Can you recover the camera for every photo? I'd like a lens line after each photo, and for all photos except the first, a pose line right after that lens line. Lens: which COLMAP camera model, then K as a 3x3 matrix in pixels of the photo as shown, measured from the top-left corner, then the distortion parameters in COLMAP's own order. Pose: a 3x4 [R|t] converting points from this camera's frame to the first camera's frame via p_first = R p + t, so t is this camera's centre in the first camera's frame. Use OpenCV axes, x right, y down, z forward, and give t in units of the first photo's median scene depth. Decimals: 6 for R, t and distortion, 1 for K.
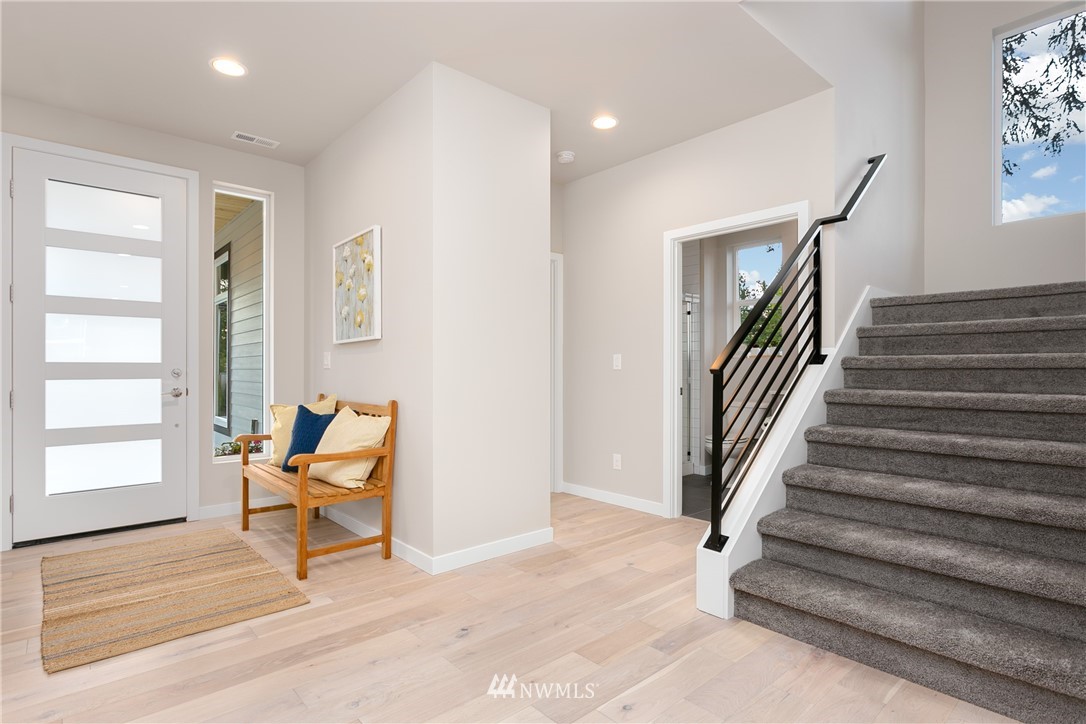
lens RADIAL K [[542.4, 0, 541.0], [0, 542.4, 367.2], [0, 0, 1]] dist [-0.001293, 0.000804]
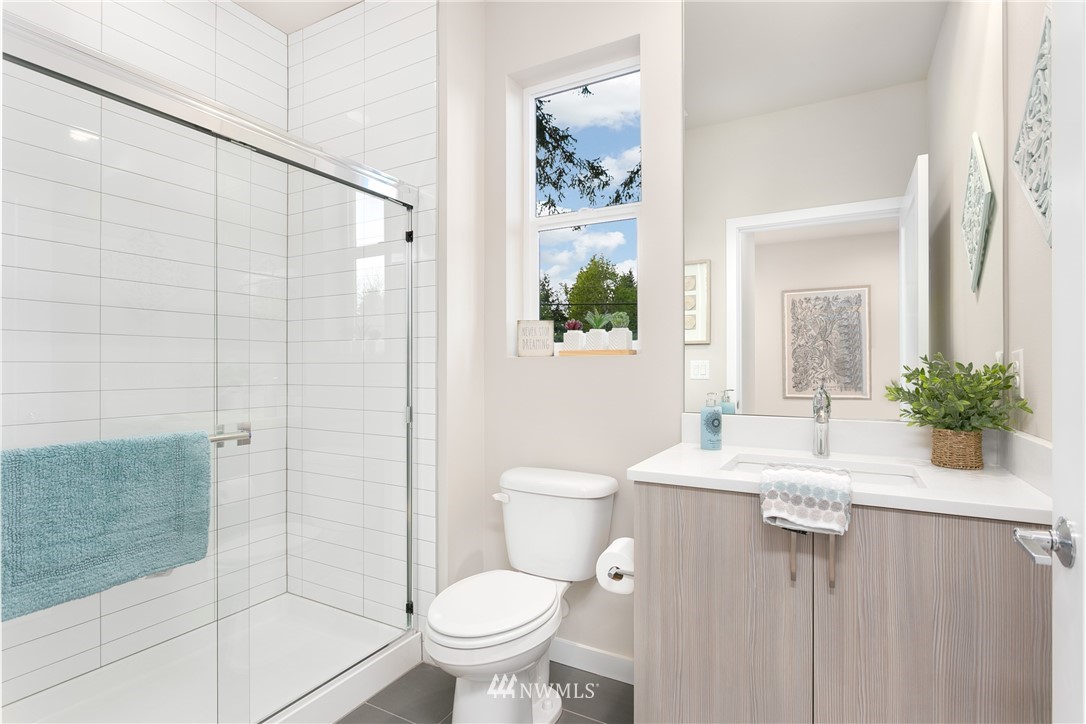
lens RADIAL K [[542.4, 0, 543.2], [0, 542.4, 364.6], [0, 0, 1]] dist [-0.001293, 0.000804]
pose [[0.939544, 0.002437, 0.342420, 0.580826], [-0.004177, 0.999982, 0.004345, -0.032658], [-0.342404, -0.005512, 0.939537, 1.545469]]
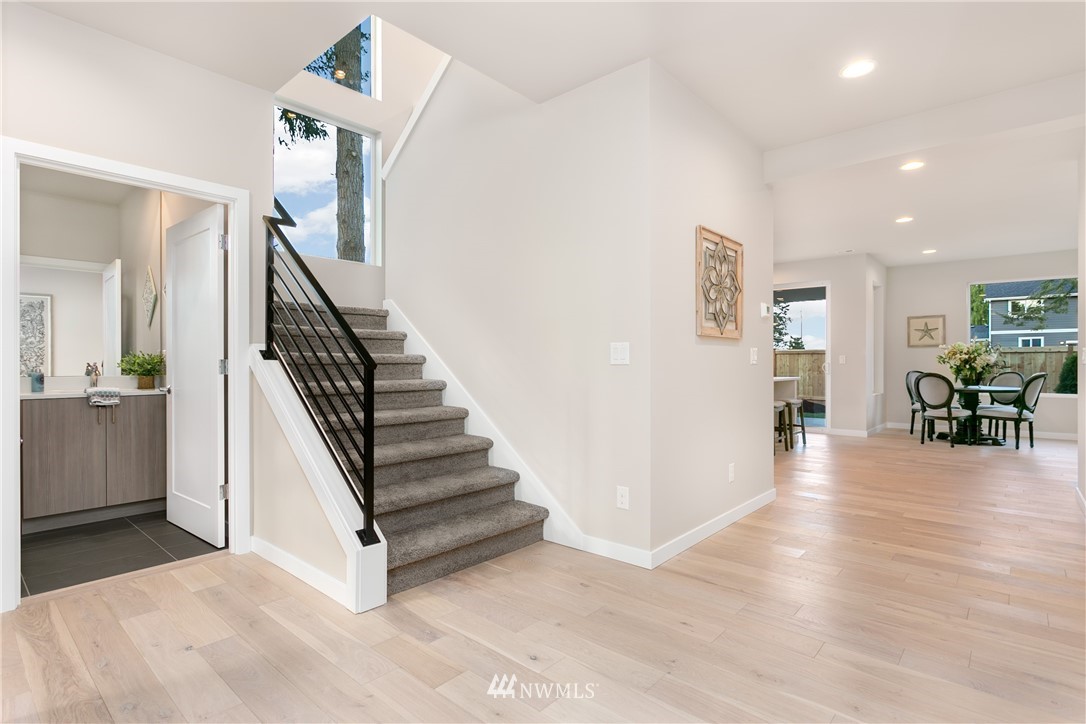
lens RADIAL K [[542.4, 0, 522.0], [0, 542.4, 359.4], [0, 0, 1]] dist [-0.001293, 0.000804]
pose [[-0.091723, 0.006921, 0.995761, -0.749574], [-0.002503, 0.999971, -0.007181, -0.003515], [-0.995781, -0.003151, -0.091703, 0.845139]]
